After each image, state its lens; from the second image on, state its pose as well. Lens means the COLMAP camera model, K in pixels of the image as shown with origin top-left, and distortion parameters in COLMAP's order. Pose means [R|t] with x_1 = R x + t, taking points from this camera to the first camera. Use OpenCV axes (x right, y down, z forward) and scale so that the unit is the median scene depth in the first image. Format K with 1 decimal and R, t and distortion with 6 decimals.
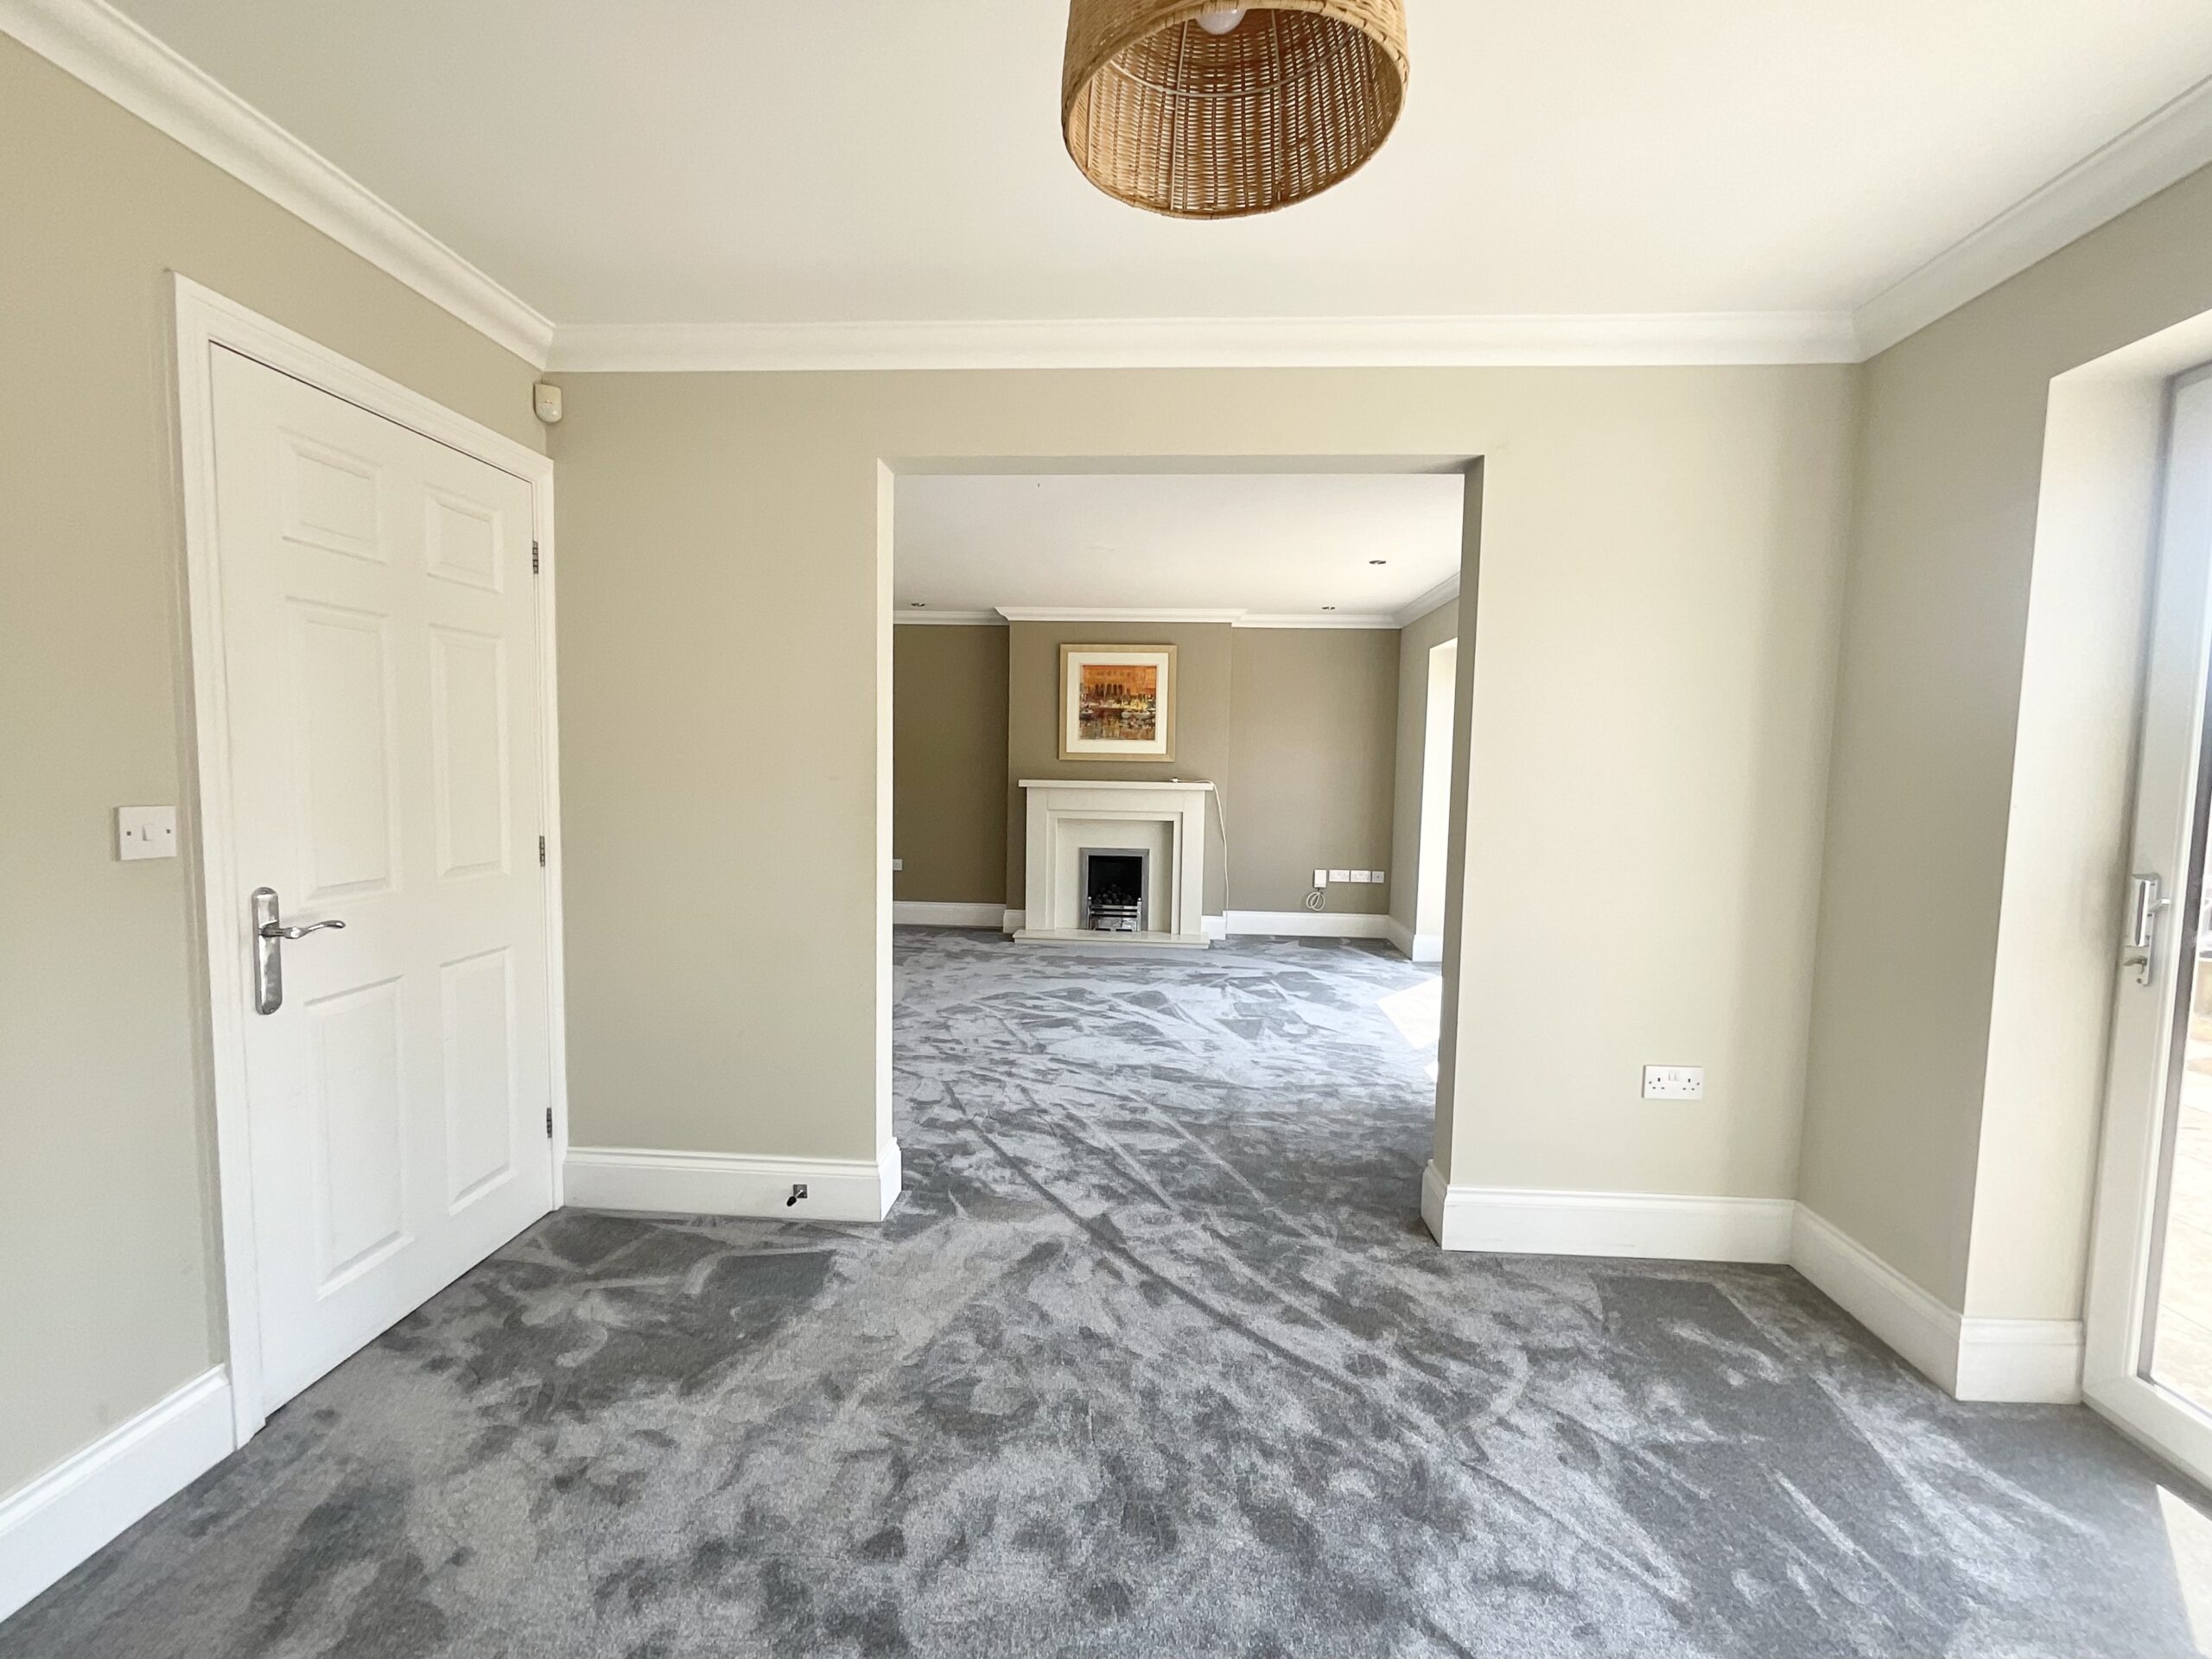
lens RADIAL K [[950.2, 0, 1104.4], [0, 950.2, 828.5], [0, 0, 1]] dist [-0.000483, 0.001554]
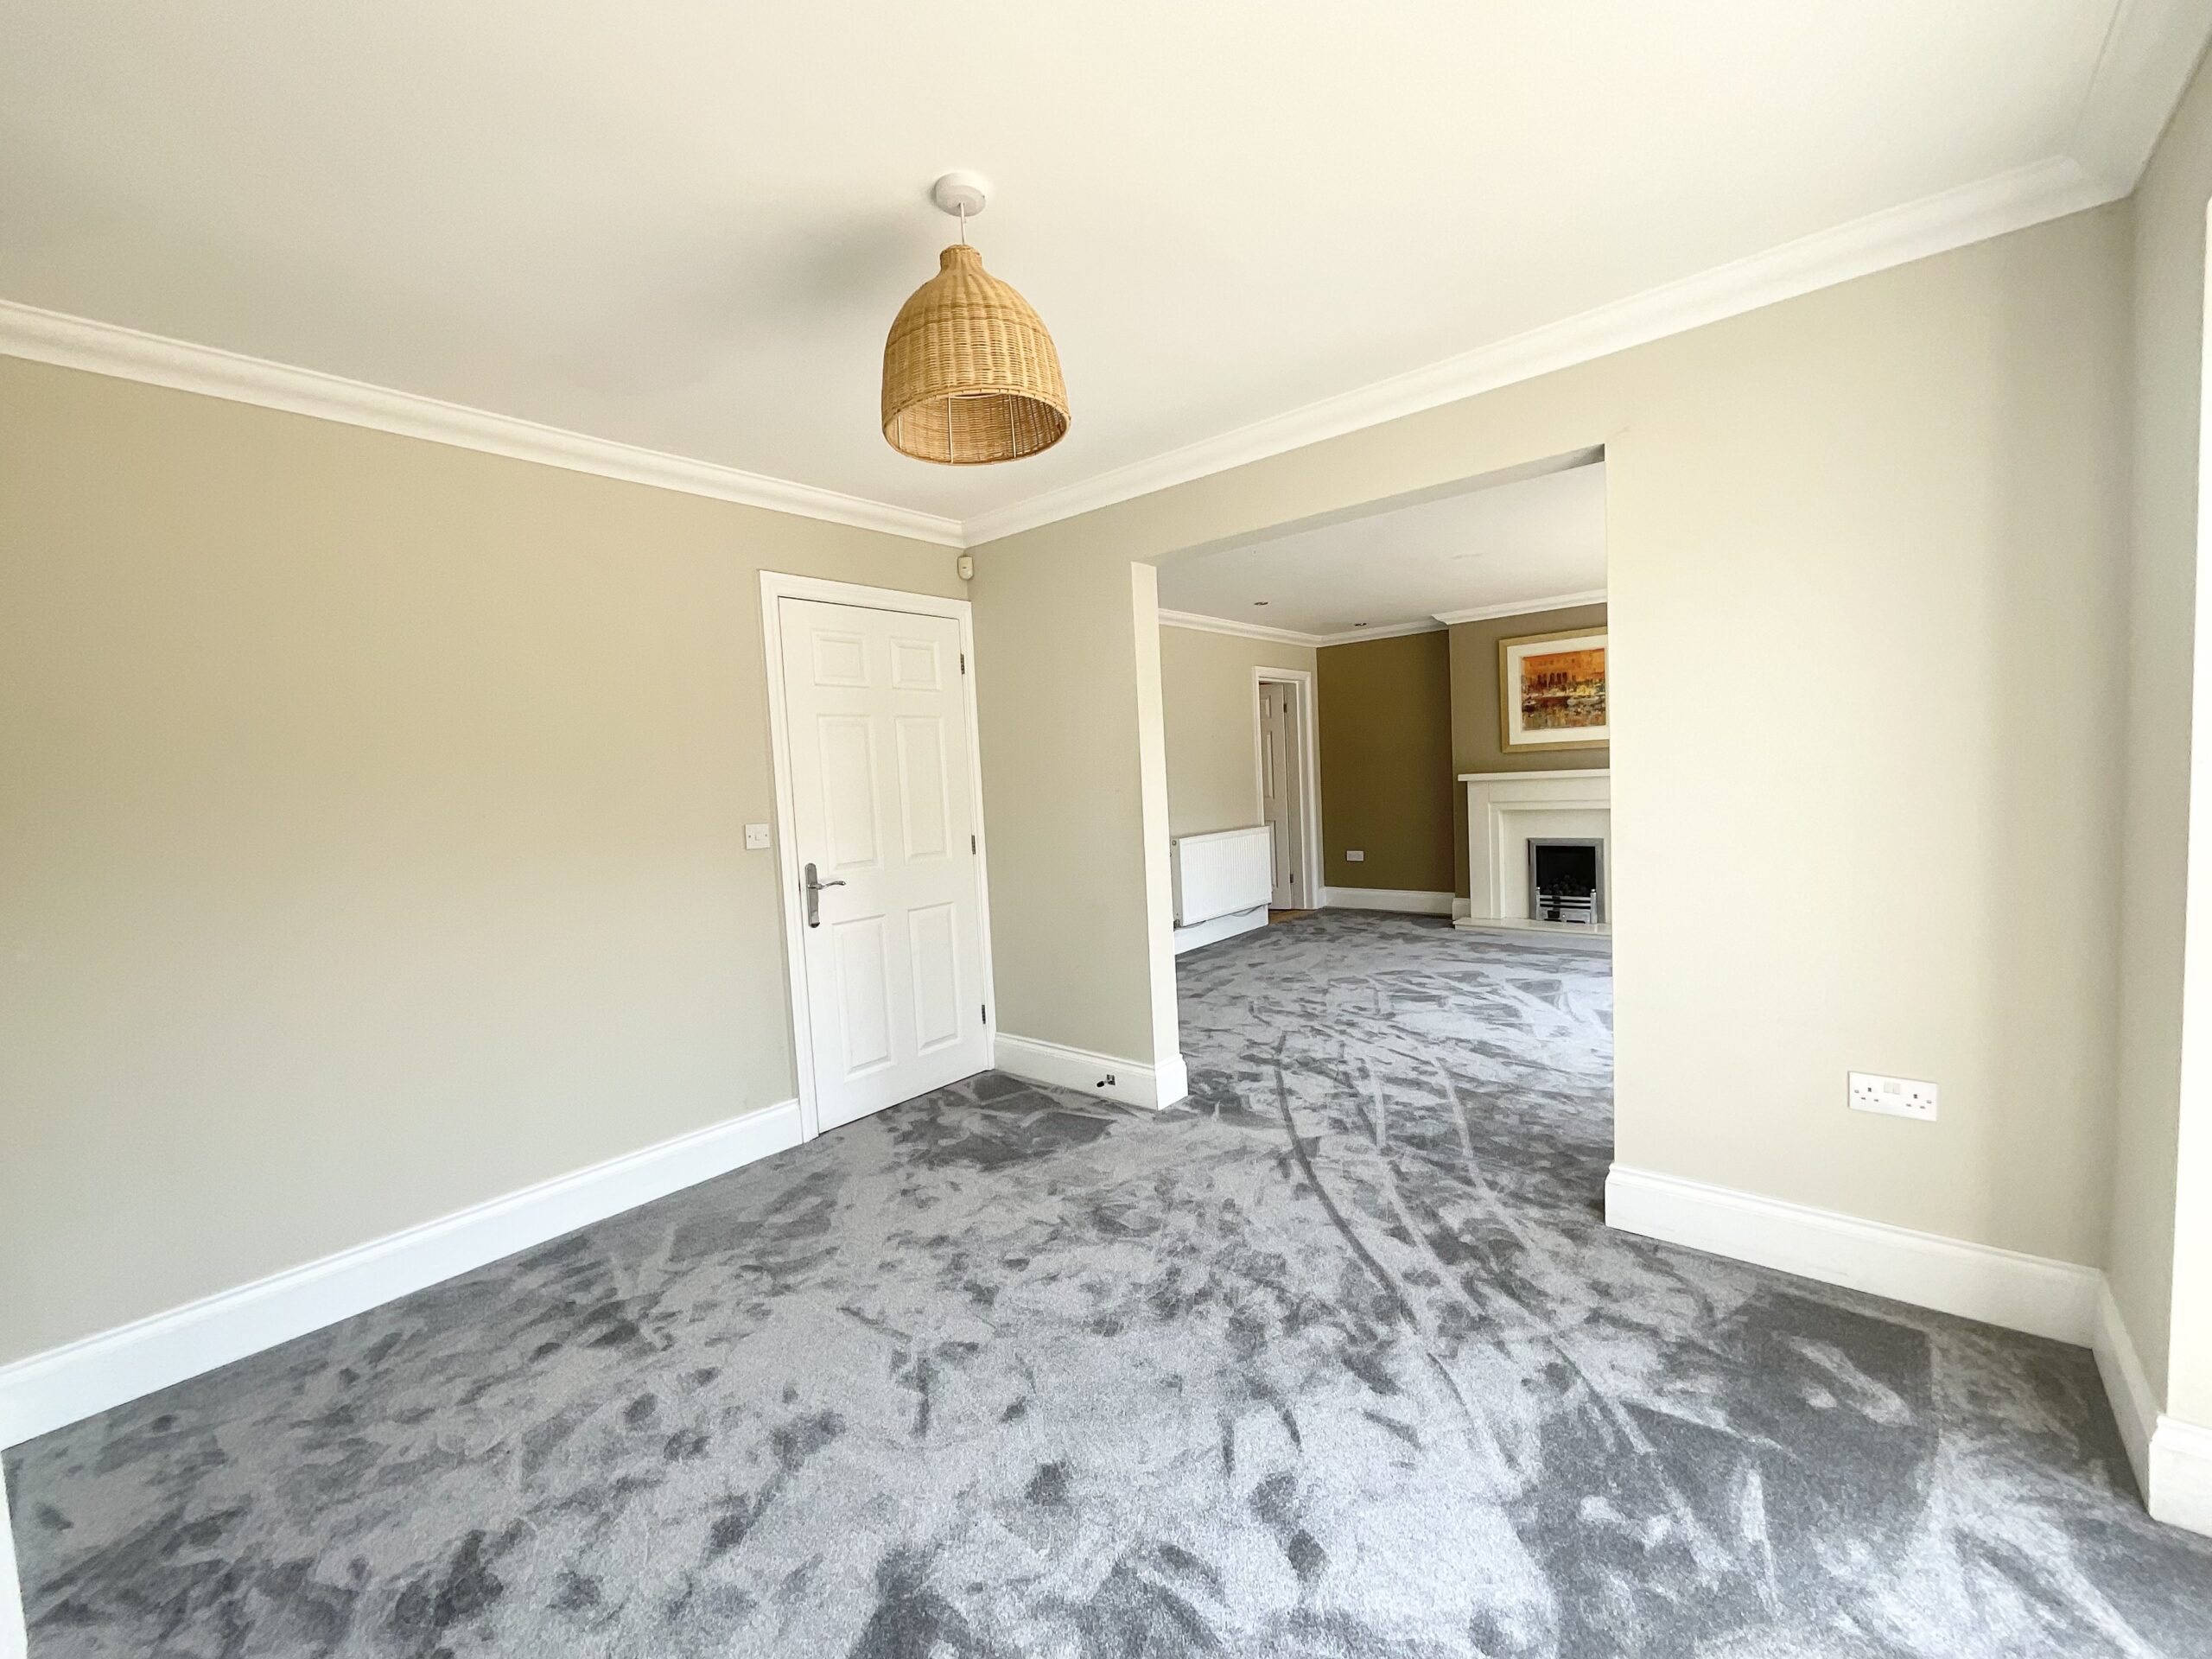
lens RADIAL K [[895.3, 0, 1104.5], [0, 895.3, 827.9], [0, 0, 1]] dist [-0.002410, 0.000112]
pose [[0.798976, -0.022248, -0.600951, 0.519769], [0.024084, 0.999697, -0.004990, 0.009122], [0.600880, -0.010487, 0.799270, -0.083576]]
